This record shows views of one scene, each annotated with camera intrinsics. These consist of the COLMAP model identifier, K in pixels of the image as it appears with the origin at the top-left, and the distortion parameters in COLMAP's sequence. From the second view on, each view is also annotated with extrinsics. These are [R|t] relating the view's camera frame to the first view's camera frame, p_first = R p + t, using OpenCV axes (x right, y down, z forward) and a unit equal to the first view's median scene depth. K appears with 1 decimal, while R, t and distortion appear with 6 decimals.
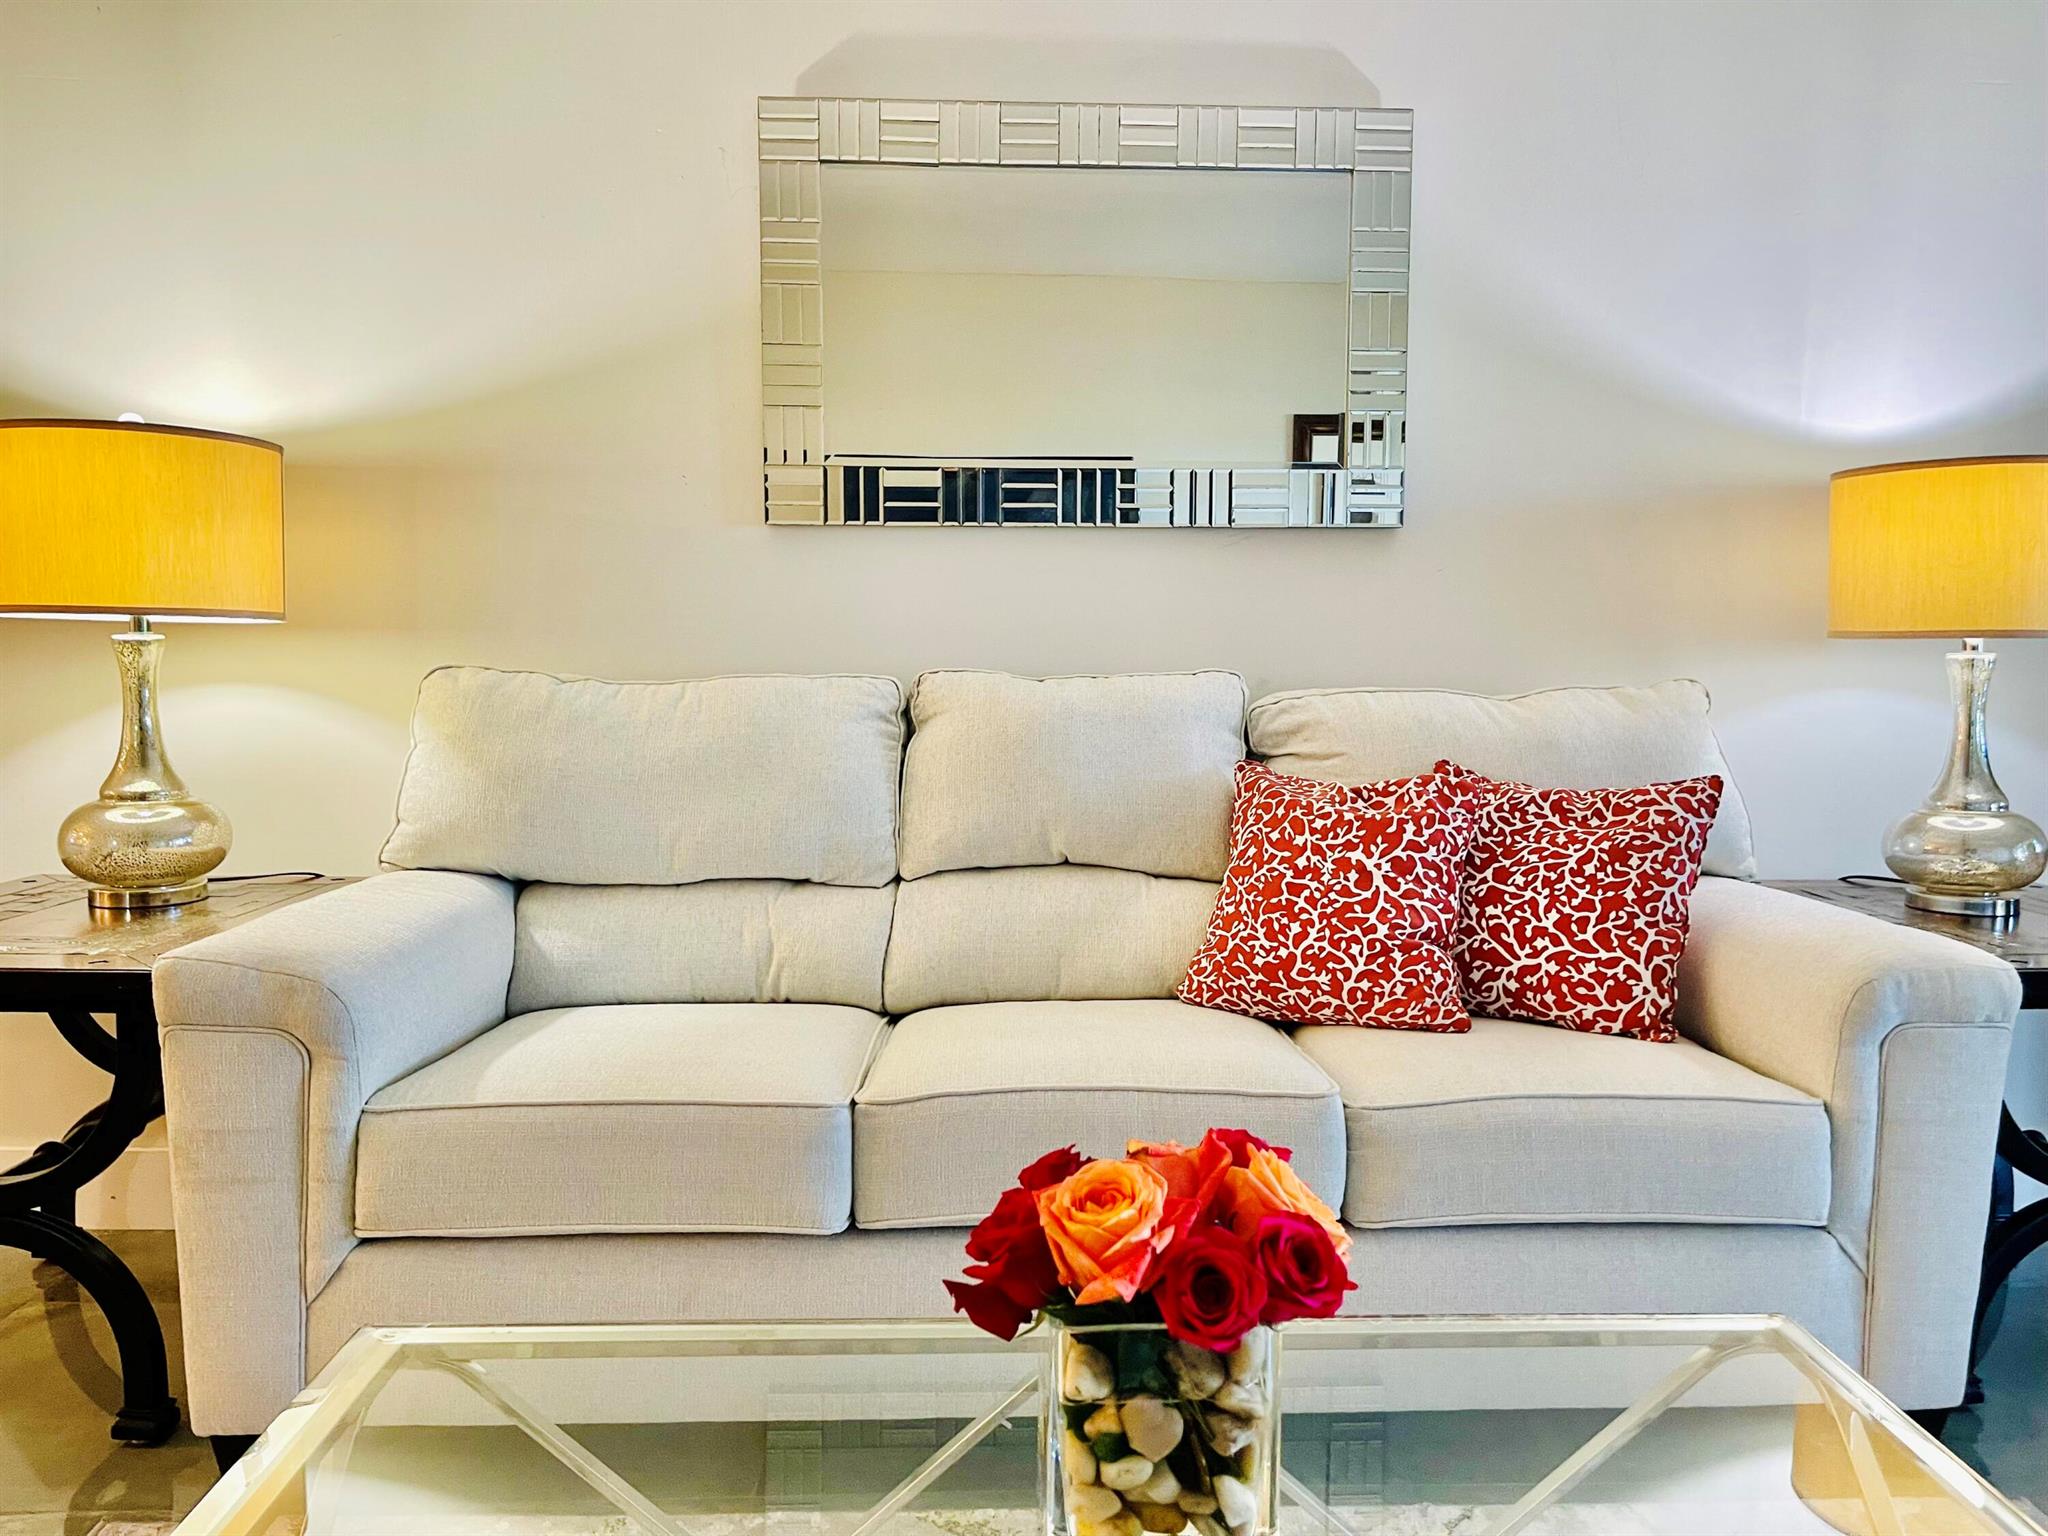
lens RADIAL K [[1506.3, 0, 1024.0], [0, 1506.3, 768.0], [0, 0, 1]] dist [0.060967, 0.000296]
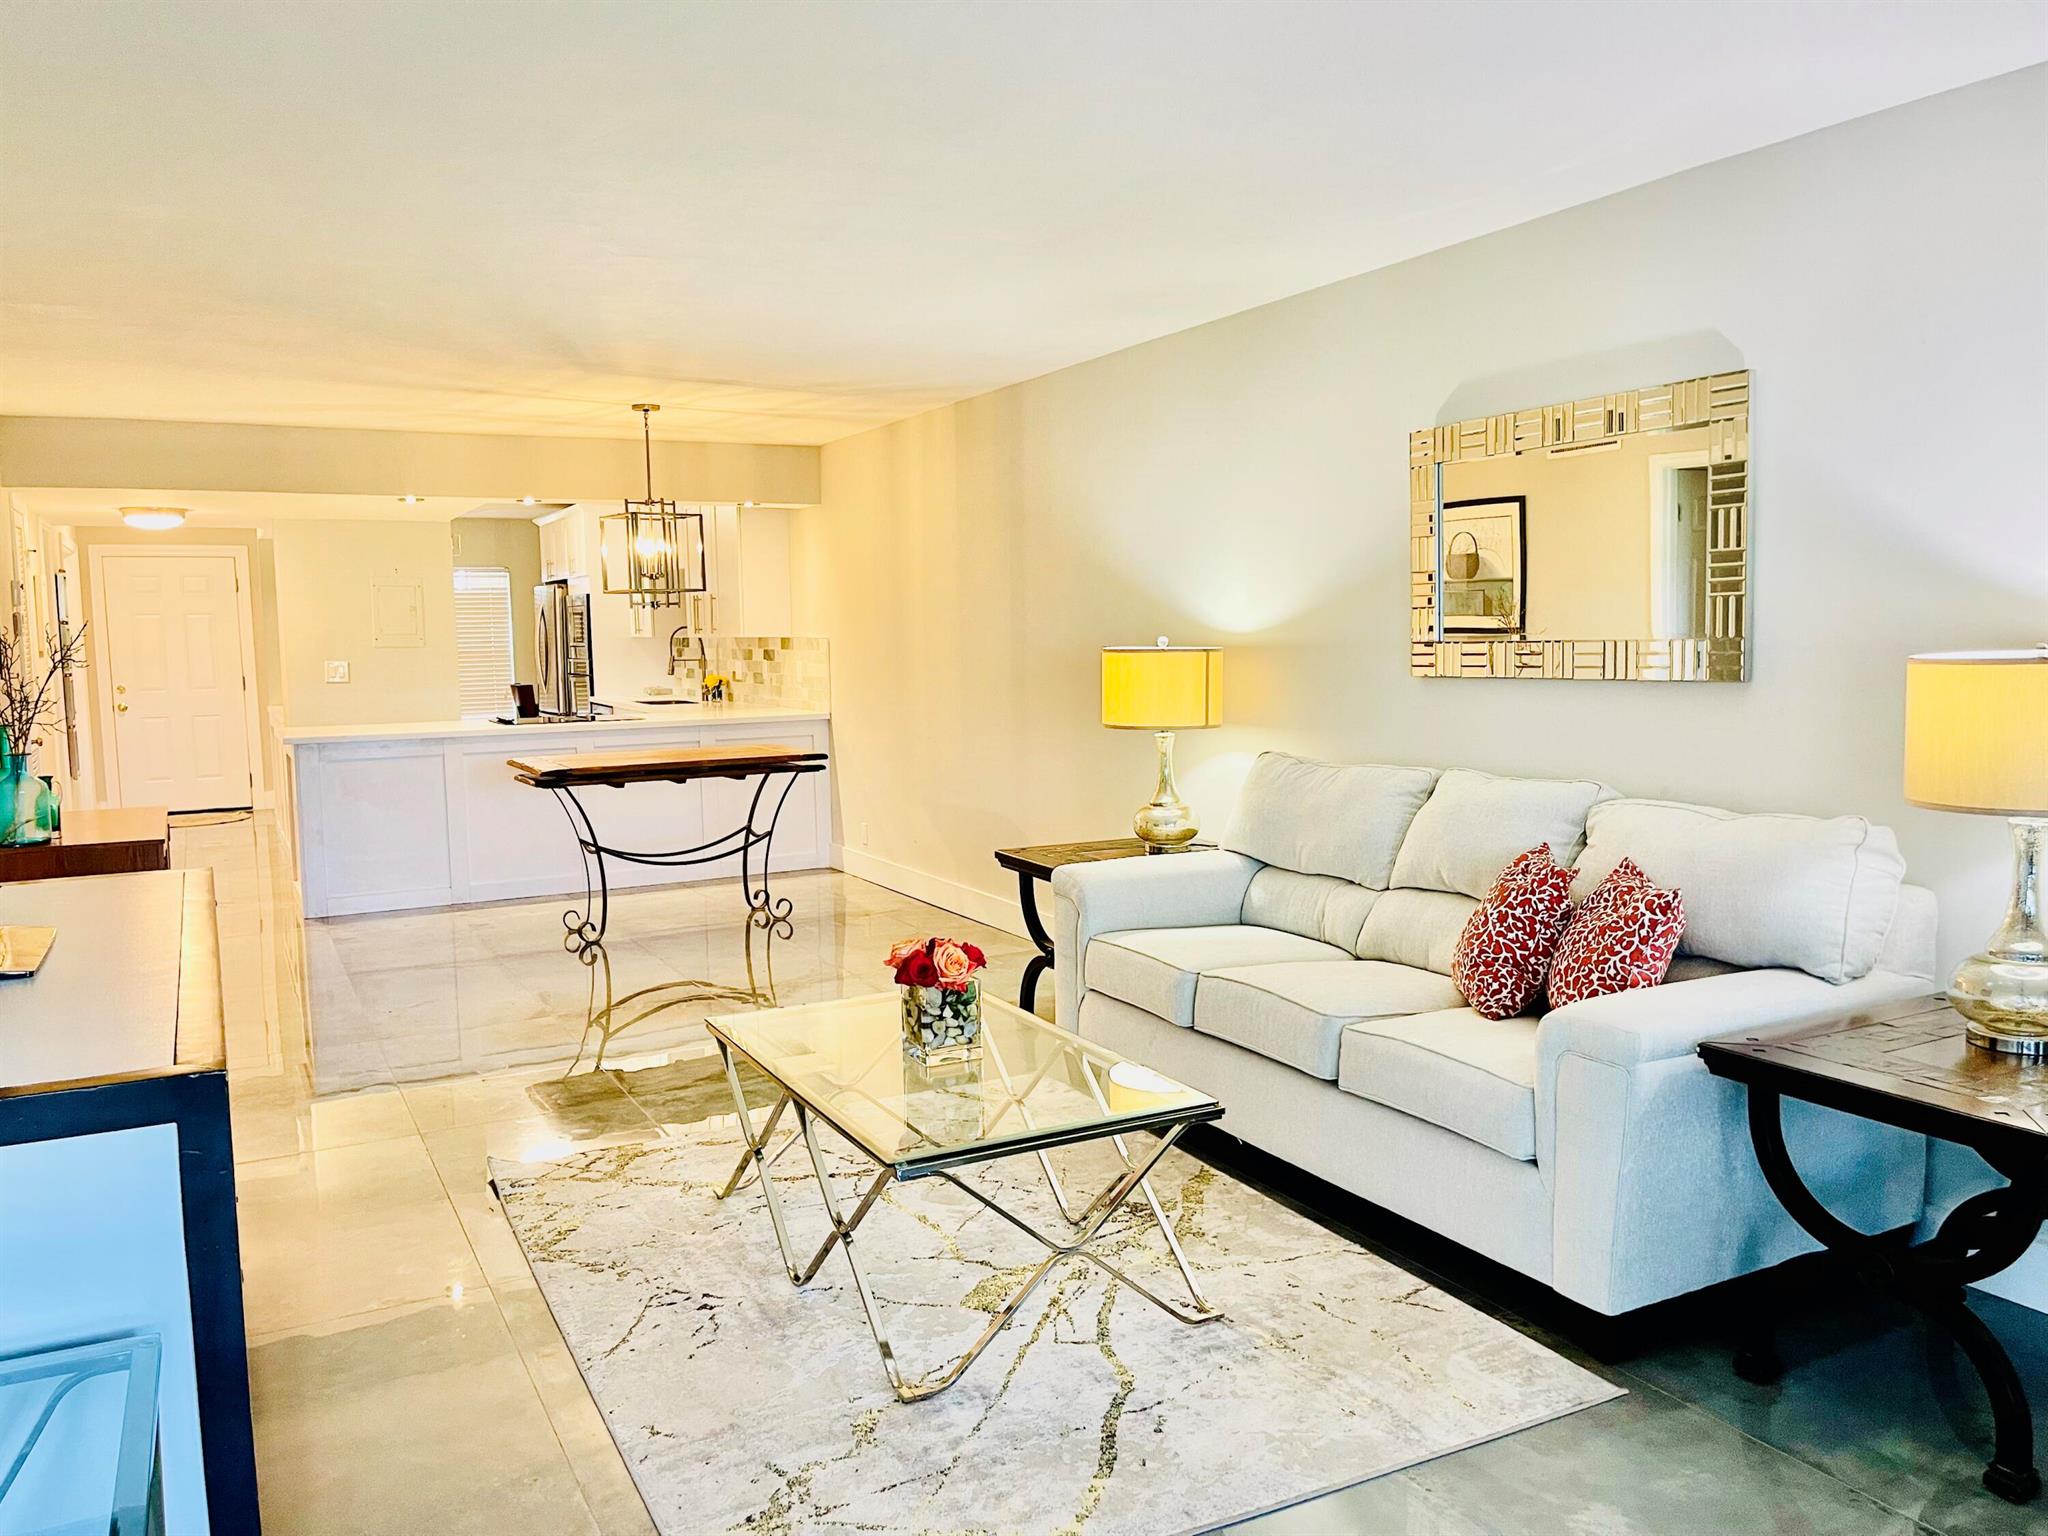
lens RADIAL K [[1506.3, 0, 1024.0], [0, 1506.3, 768.0], [0, 0, 1]] dist [0.060967, 0.000296]
pose [[0.437410, 0.067260, -0.896743, 1.466440], [-0.051564, 0.997434, 0.049661, -0.147248], [0.897783, 0.024518, 0.439756, -0.174843]]
